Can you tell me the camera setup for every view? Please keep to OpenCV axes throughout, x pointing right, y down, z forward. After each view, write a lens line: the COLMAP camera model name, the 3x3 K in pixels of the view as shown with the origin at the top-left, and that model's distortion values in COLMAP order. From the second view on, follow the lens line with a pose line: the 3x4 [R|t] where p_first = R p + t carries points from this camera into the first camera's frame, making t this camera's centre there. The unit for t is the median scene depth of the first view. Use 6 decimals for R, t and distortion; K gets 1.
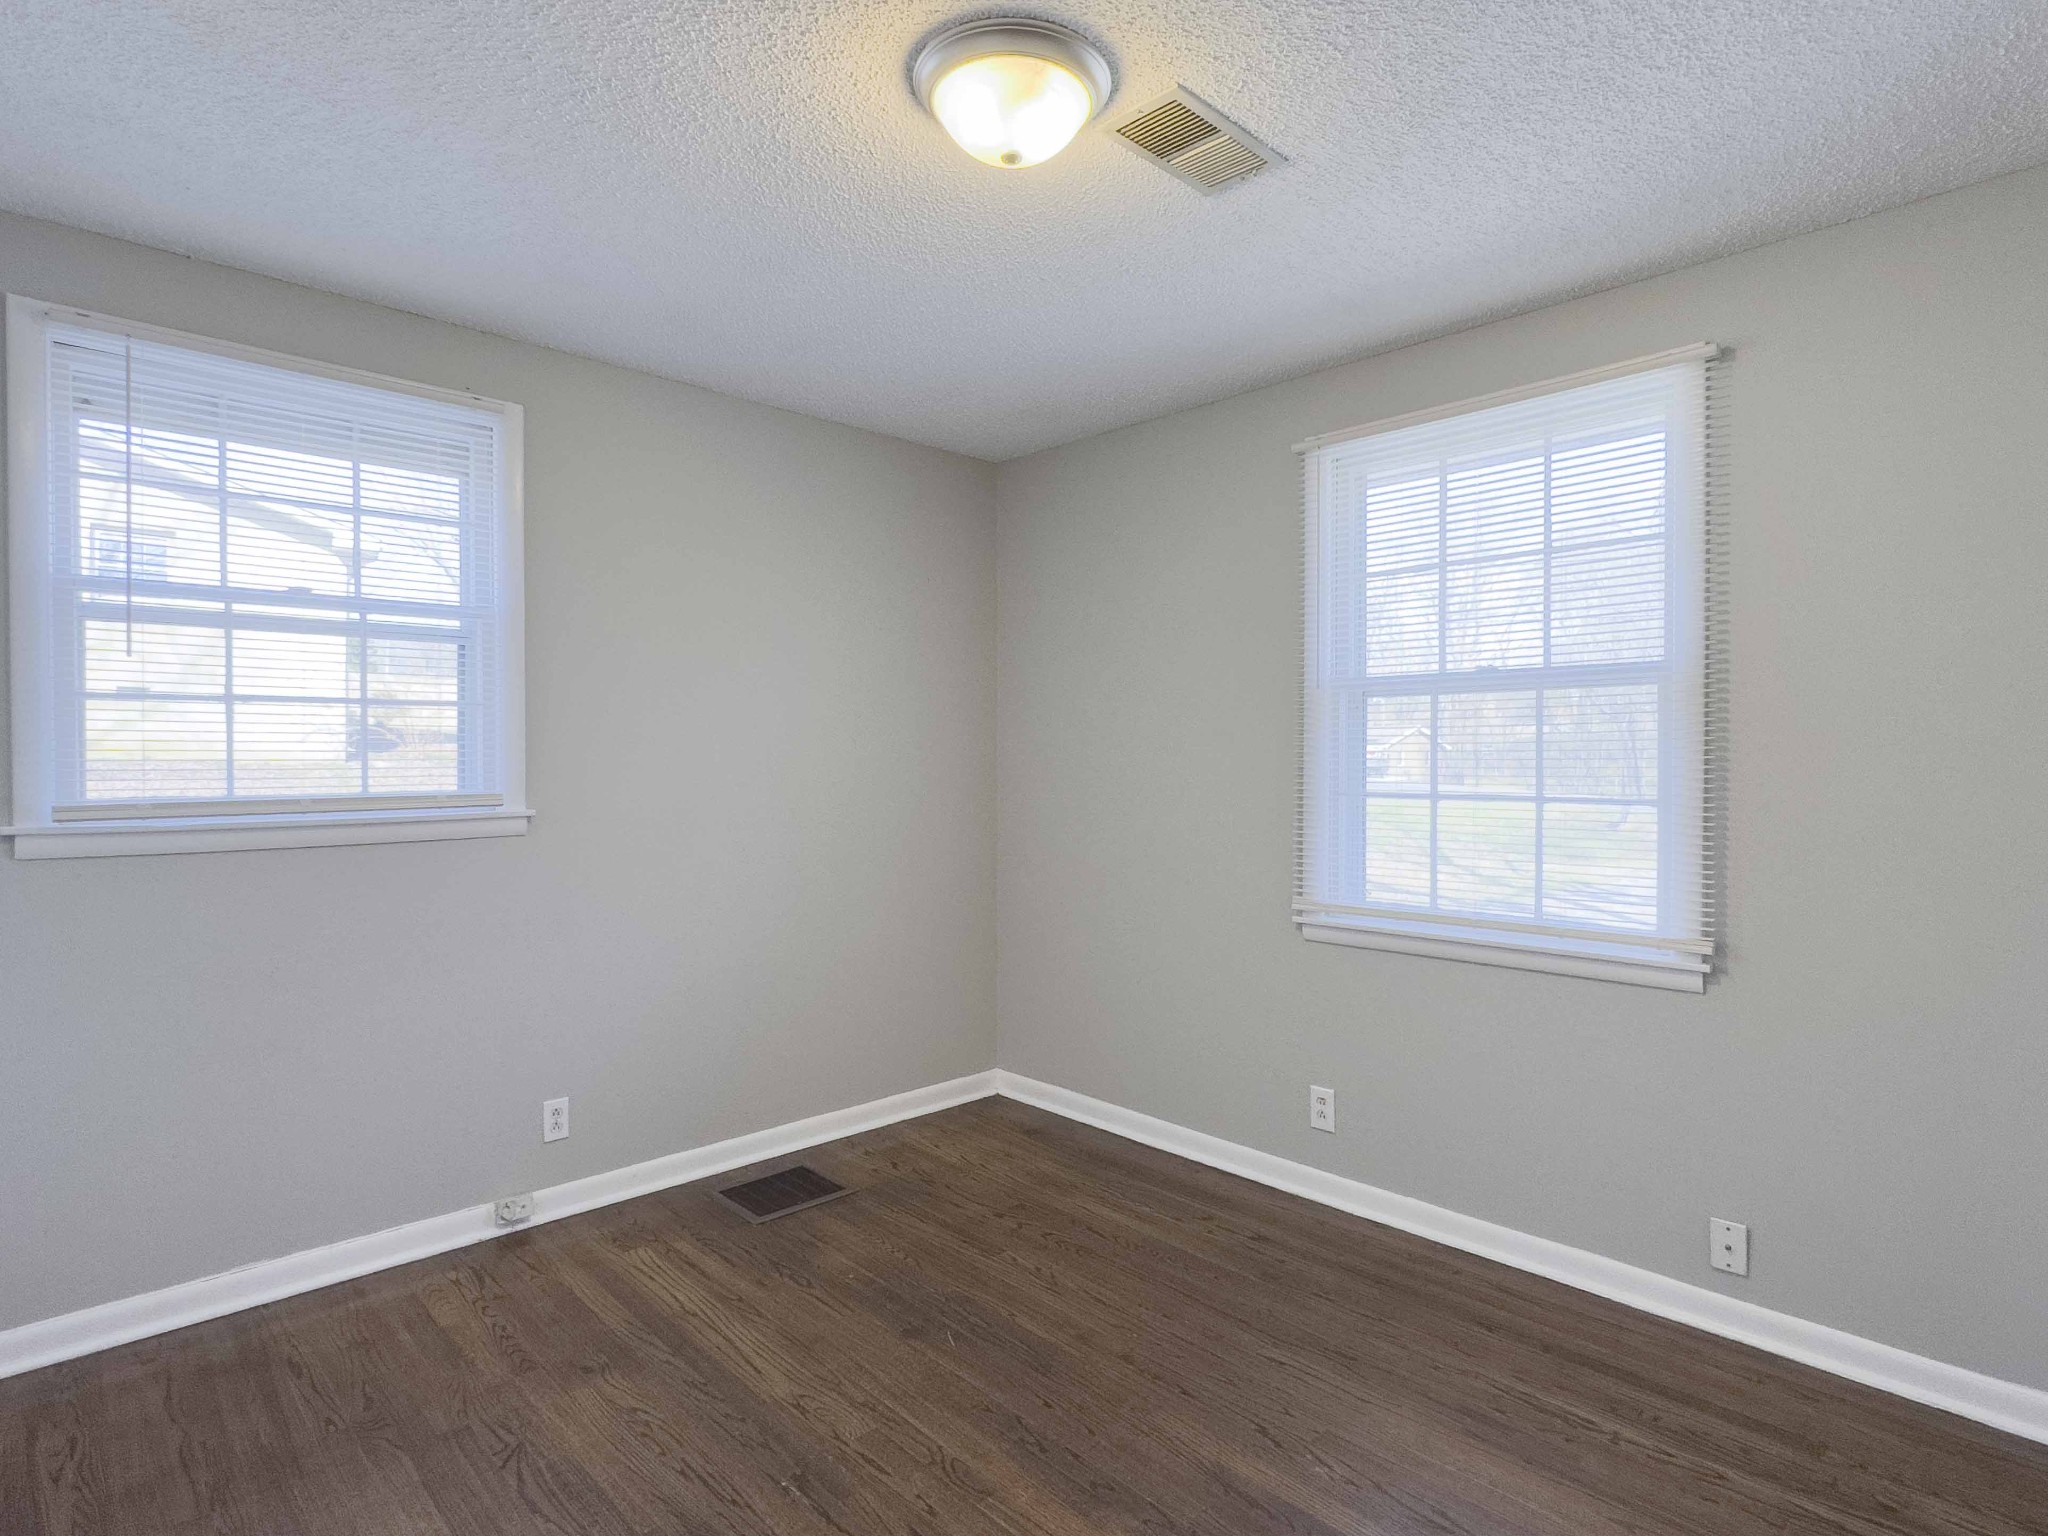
lens RADIAL K [[1090.4, 0, 1028.3], [0, 1090.4, 772.5], [0, 0, 1]] dist [0.014242, -0.000549]
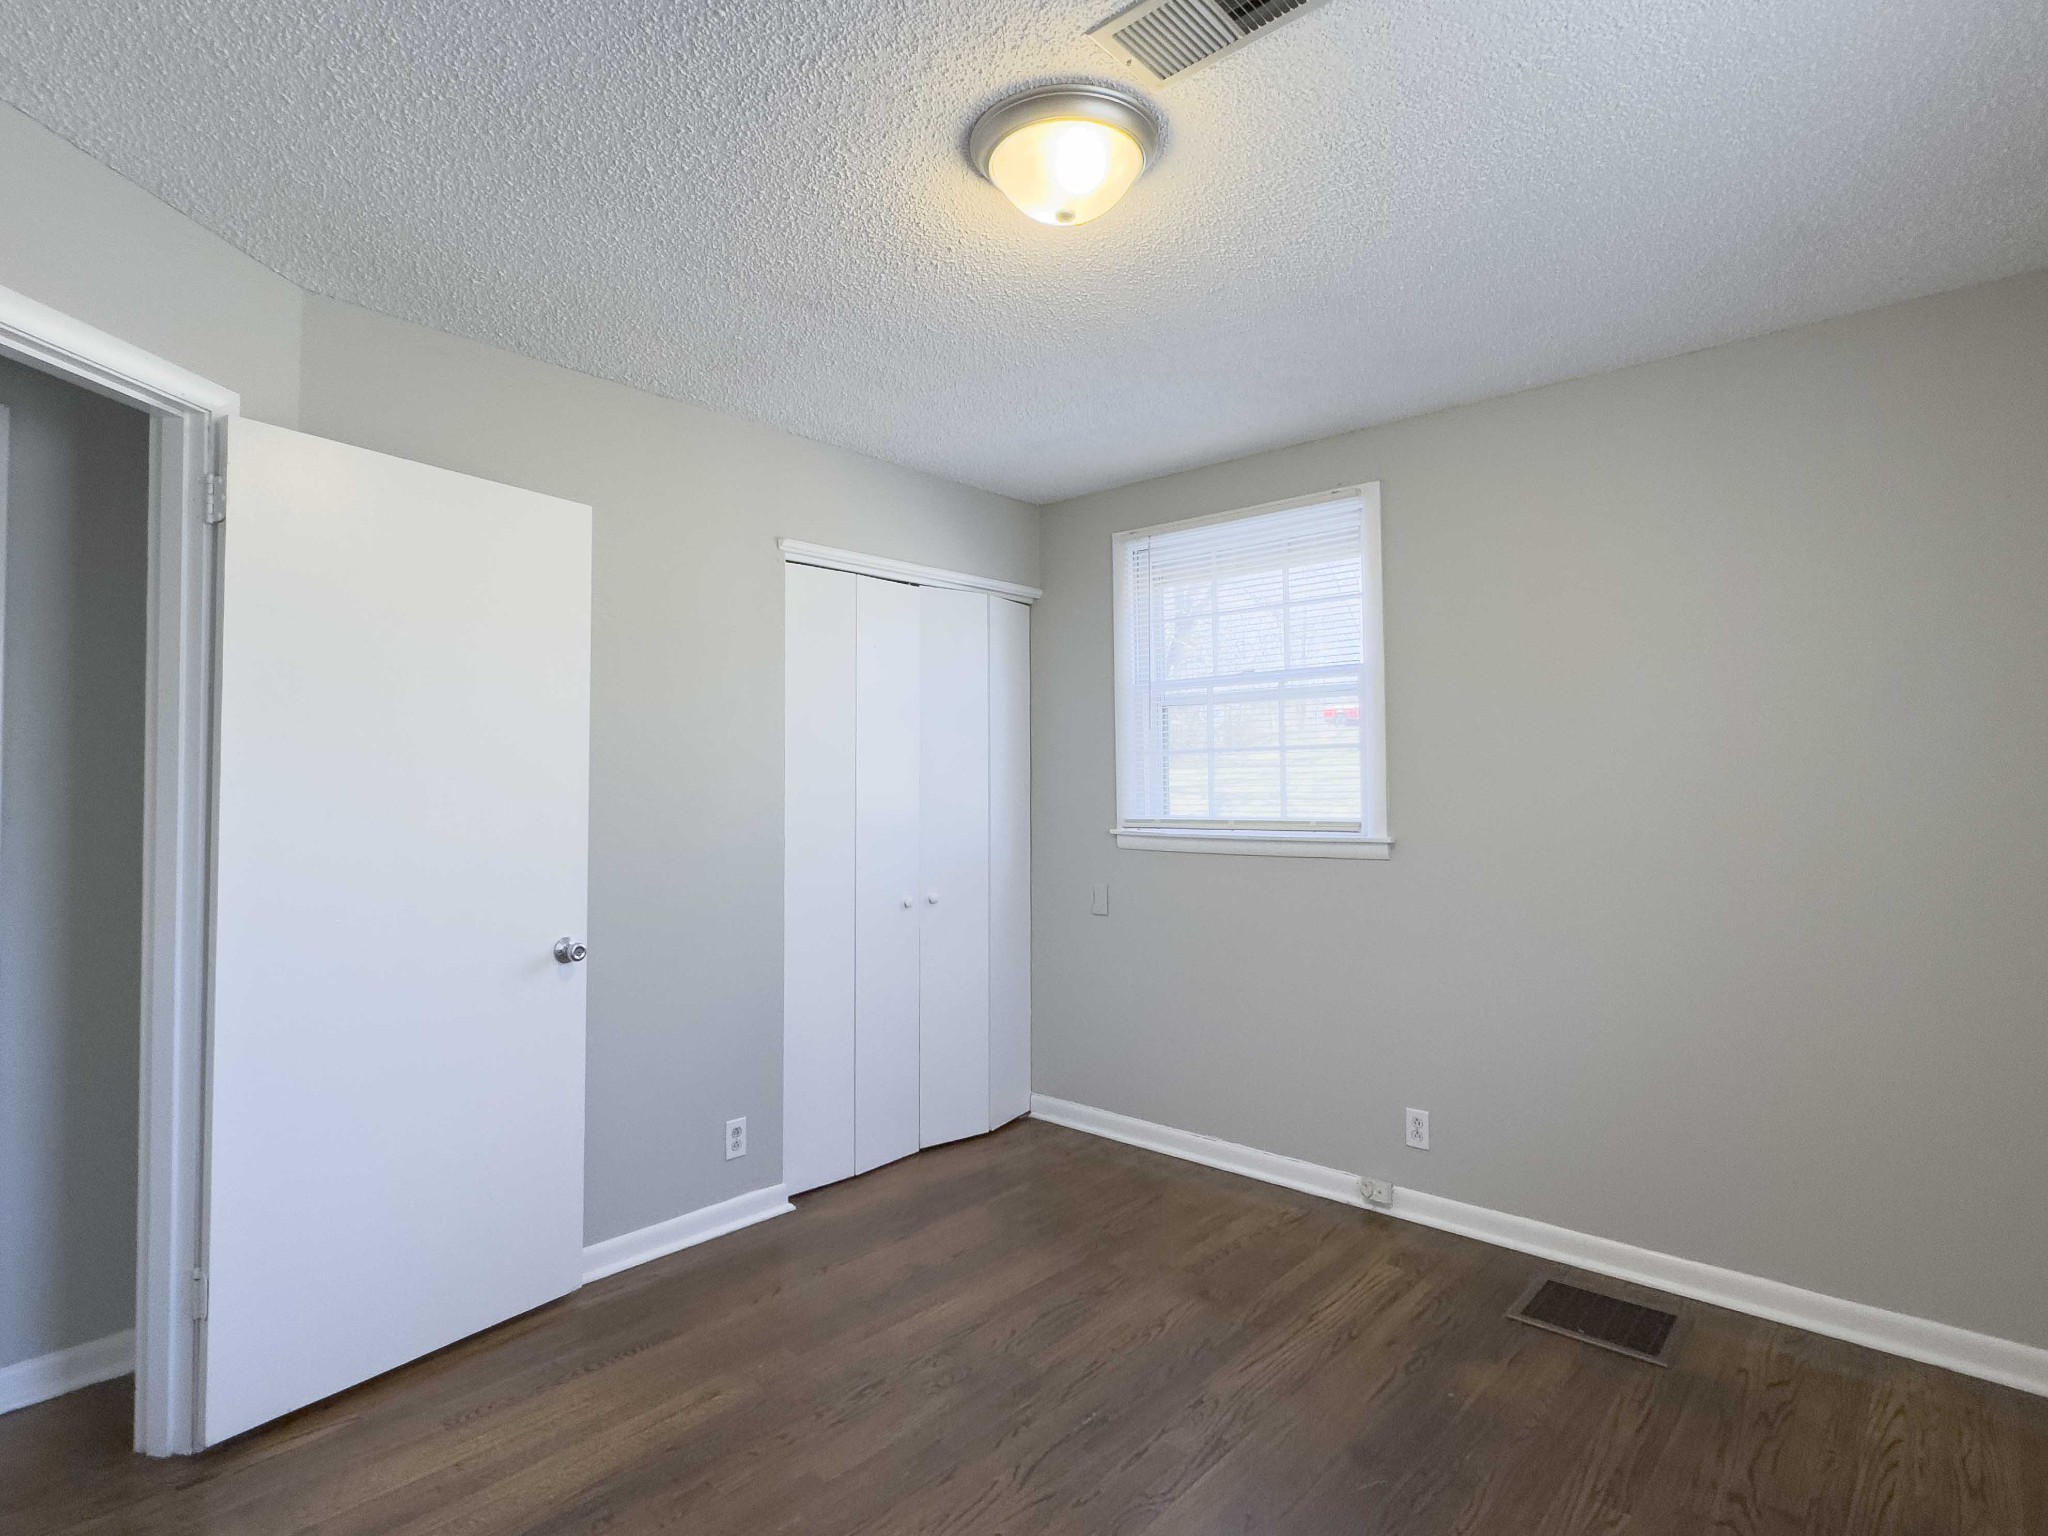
lens RADIAL K [[1090.4, 0, 1036.5], [0, 1090.4, 769.1], [0, 0, 1]] dist [0.014242, -0.000549]
pose [[0.078929, -0.018916, -0.996701, 0.658743], [-0.011084, 0.999741, -0.019851, -0.009697], [0.996819, 0.012615, 0.078699, 0.582196]]
